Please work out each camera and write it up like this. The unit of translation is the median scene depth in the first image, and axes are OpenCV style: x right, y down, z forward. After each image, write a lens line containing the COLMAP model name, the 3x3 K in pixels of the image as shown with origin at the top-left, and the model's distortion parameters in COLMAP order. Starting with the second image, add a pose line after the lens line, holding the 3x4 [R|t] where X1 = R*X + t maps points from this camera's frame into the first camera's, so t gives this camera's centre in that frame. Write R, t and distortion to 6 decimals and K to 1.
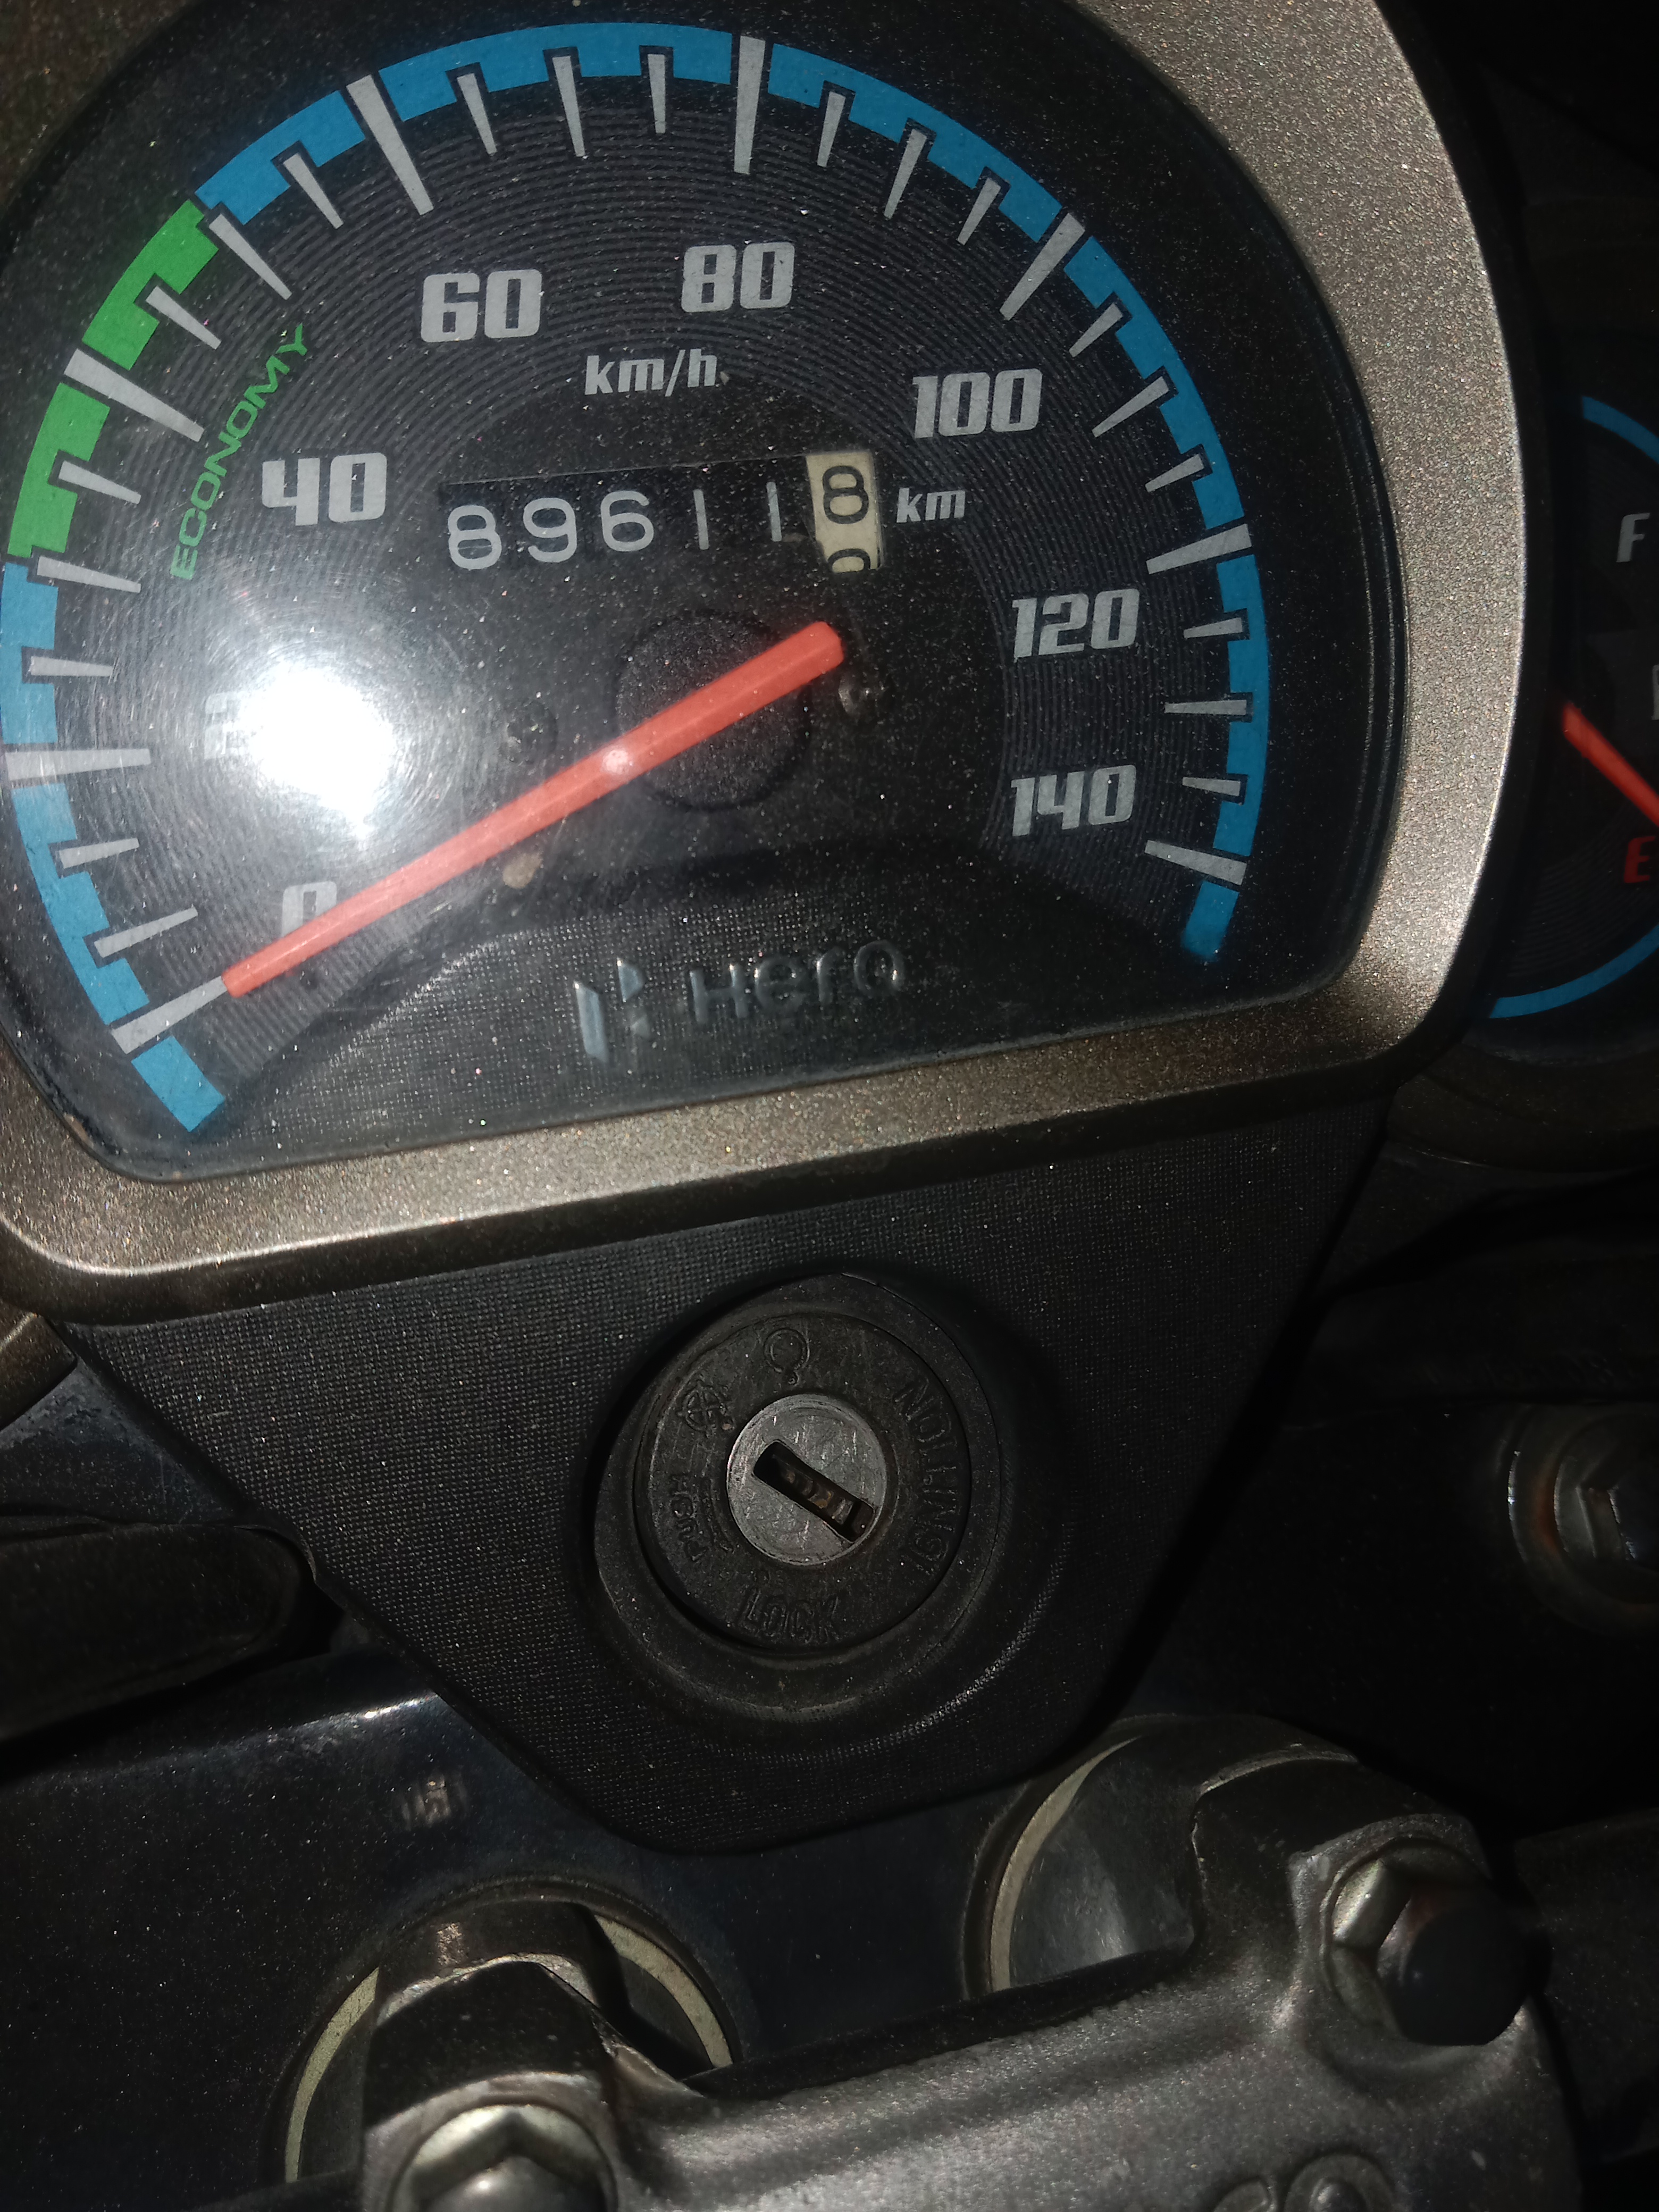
lens RADIAL K [[1732.5, 0, 828.2], [0, 1732.5, 1110.8], [0, 0, 1]] dist [-0.023956, -0.029743]
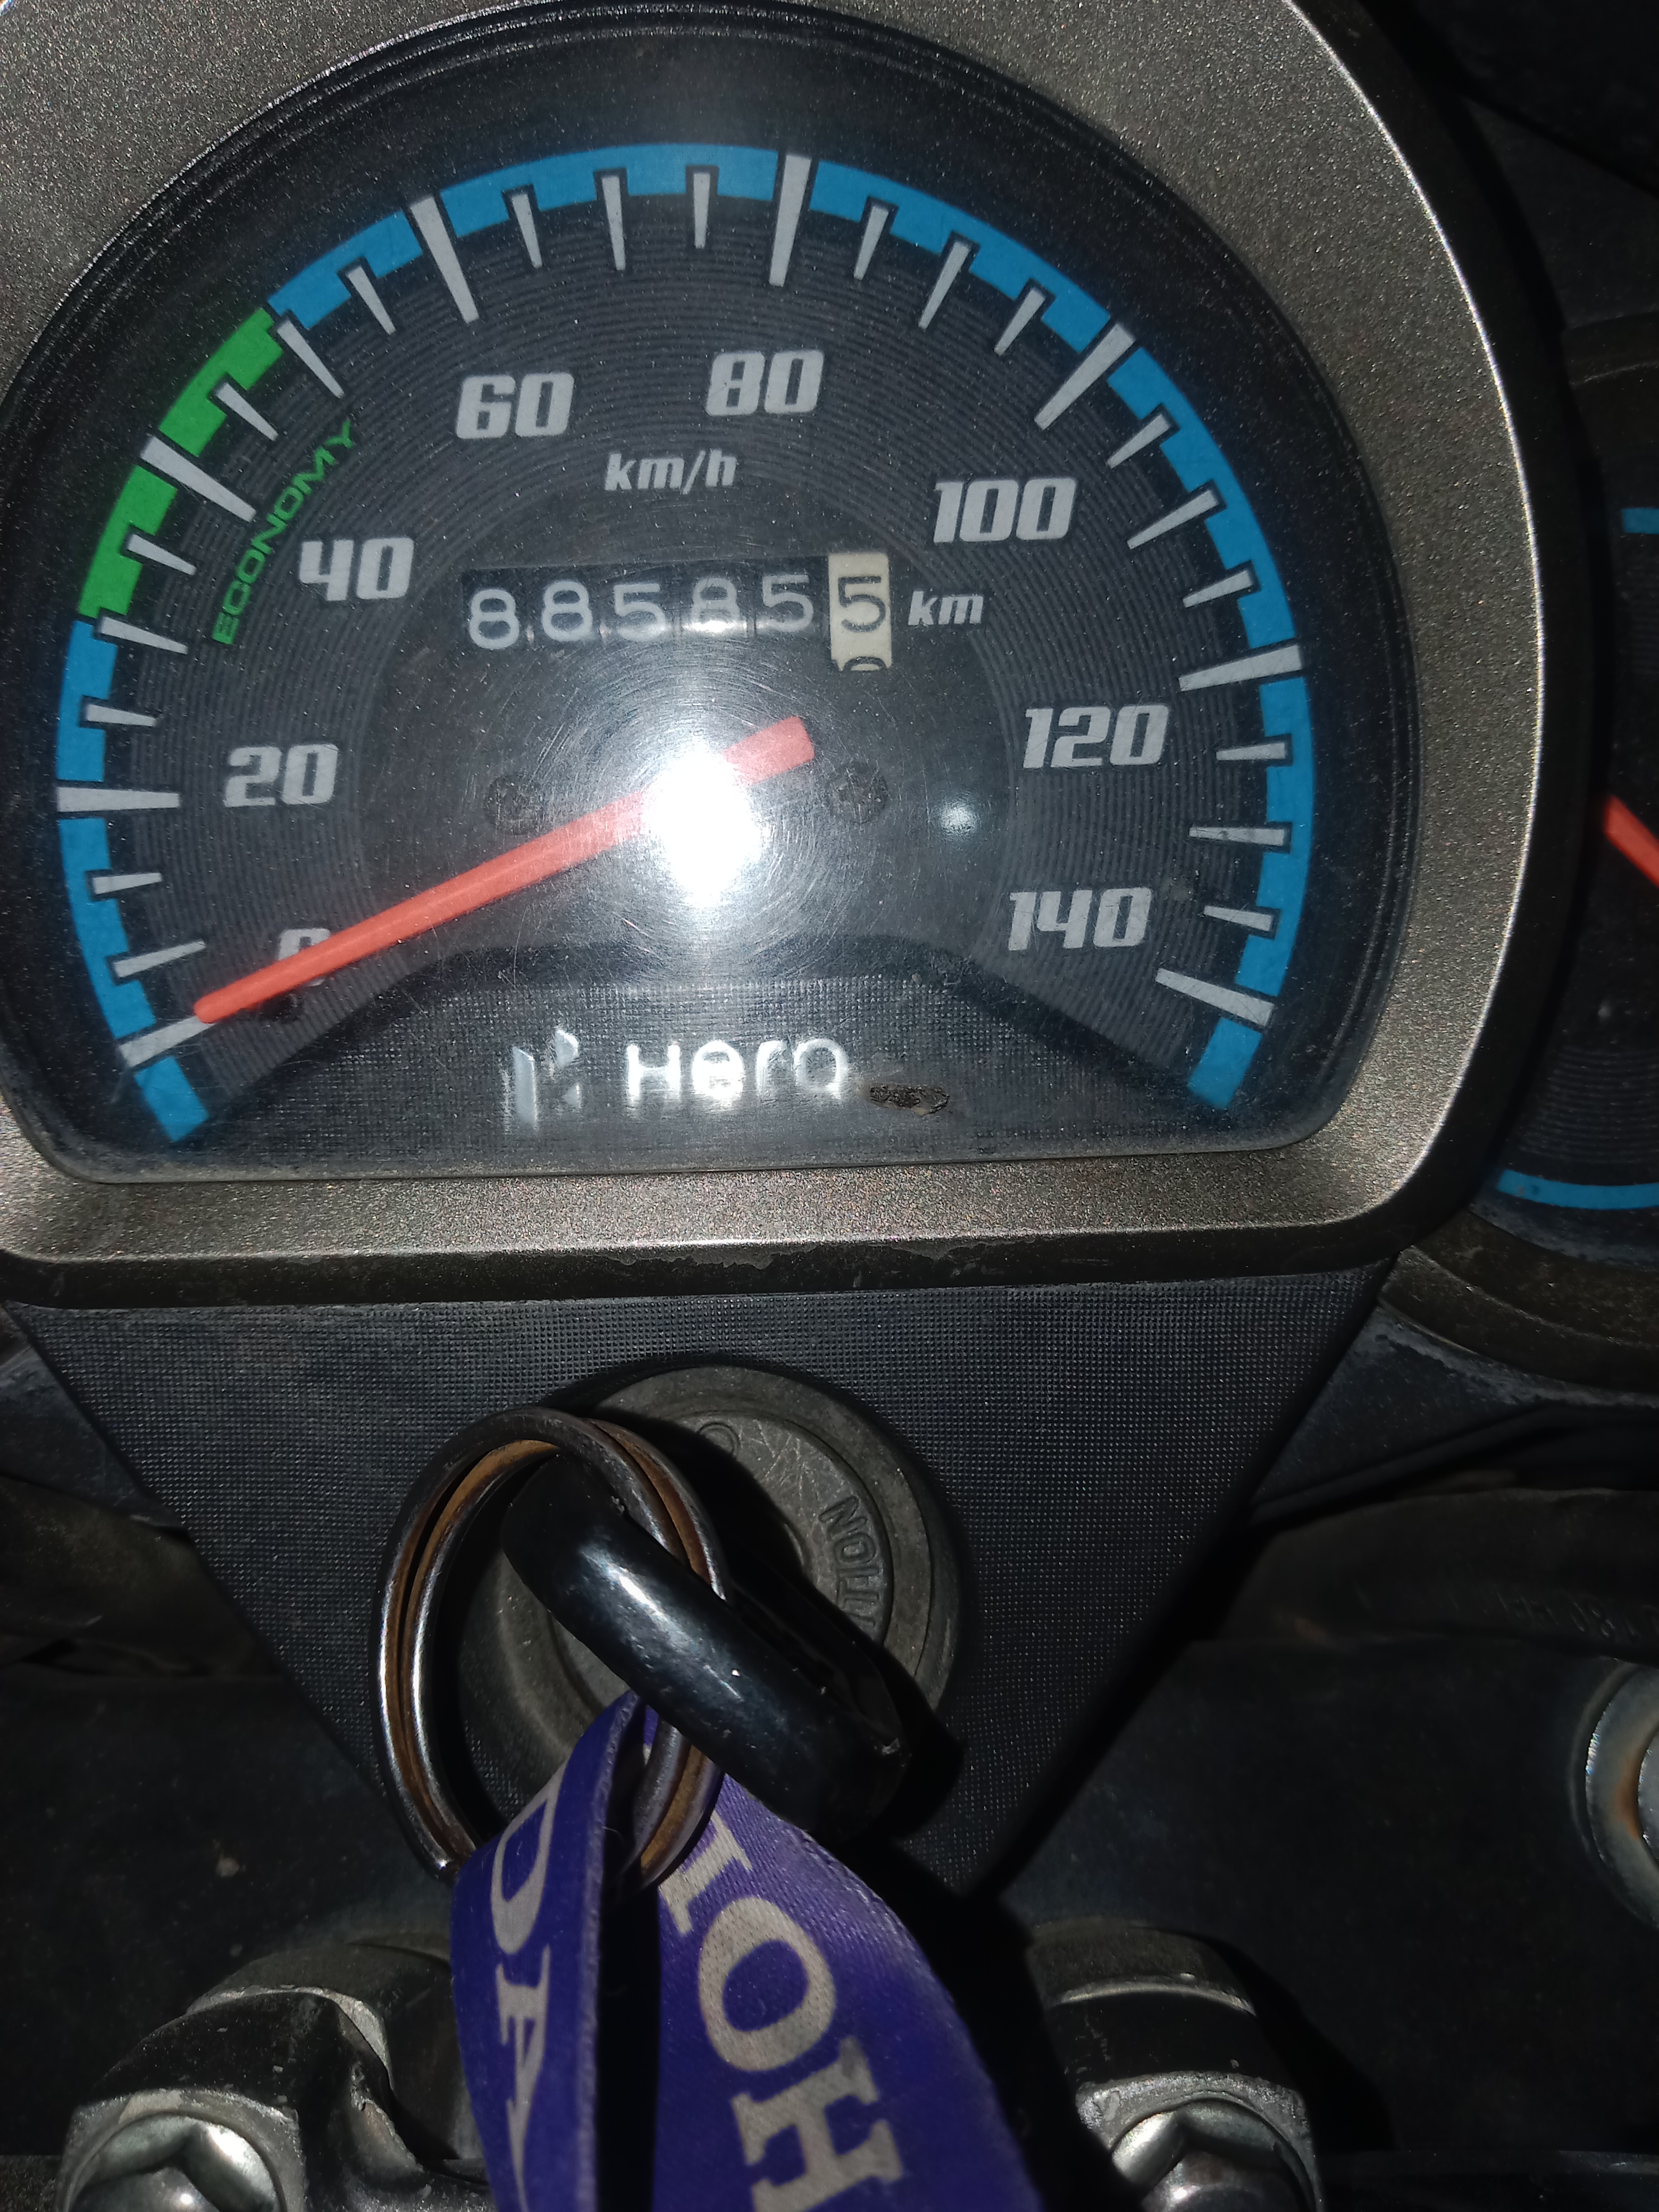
lens RADIAL K [[1732.5, 0, 828.0], [0, 1732.5, 1120.9], [0, 0, 1]] dist [-0.023956, -0.029743]
pose [[0.959737, 0.112783, -0.257265, 0.294595], [-0.131850, 0.989568, -0.058053, 0.005473], [0.248034, 0.089636, 0.964596, 0.057209]]
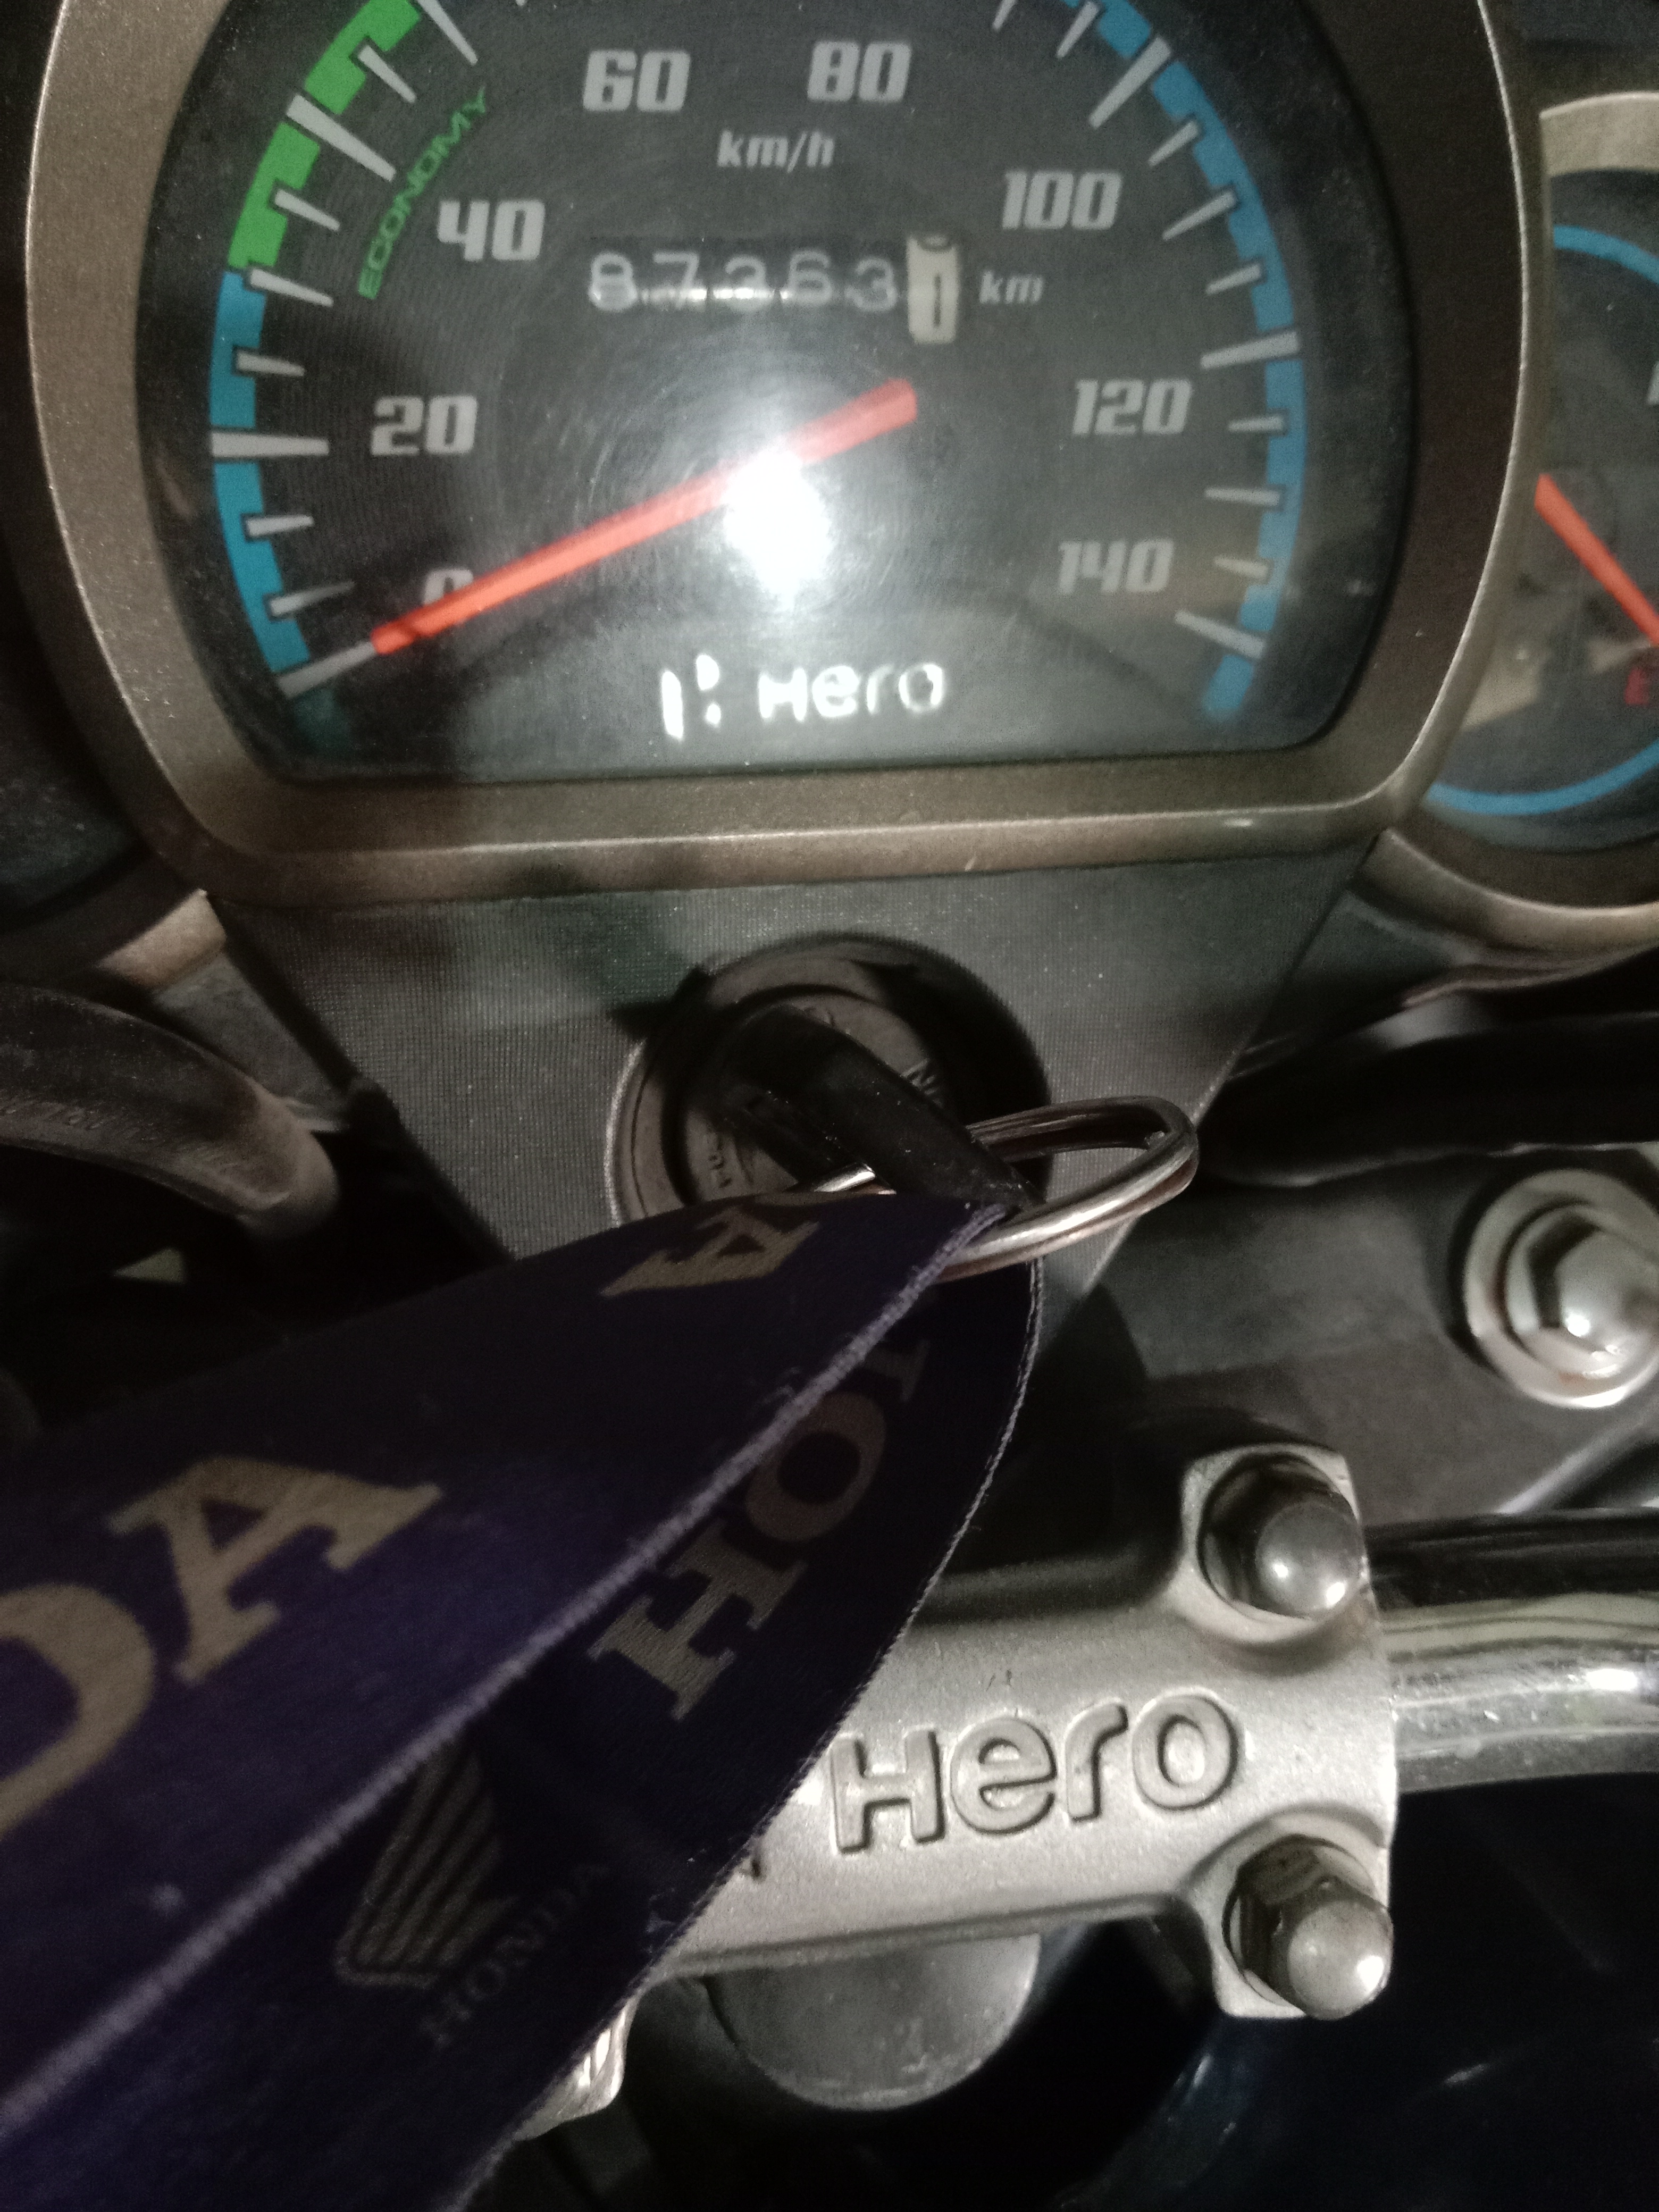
lens RADIAL K [[1732.5, 0, 818.3], [0, 1732.5, 1122.3], [0, 0, 1]] dist [-0.023956, -0.029743]
pose [[0.991422, 0.105218, -0.077534, 0.082681], [-0.100439, 0.992936, 0.063168, 0.143740], [0.083632, -0.054839, 0.994987, -0.179923]]
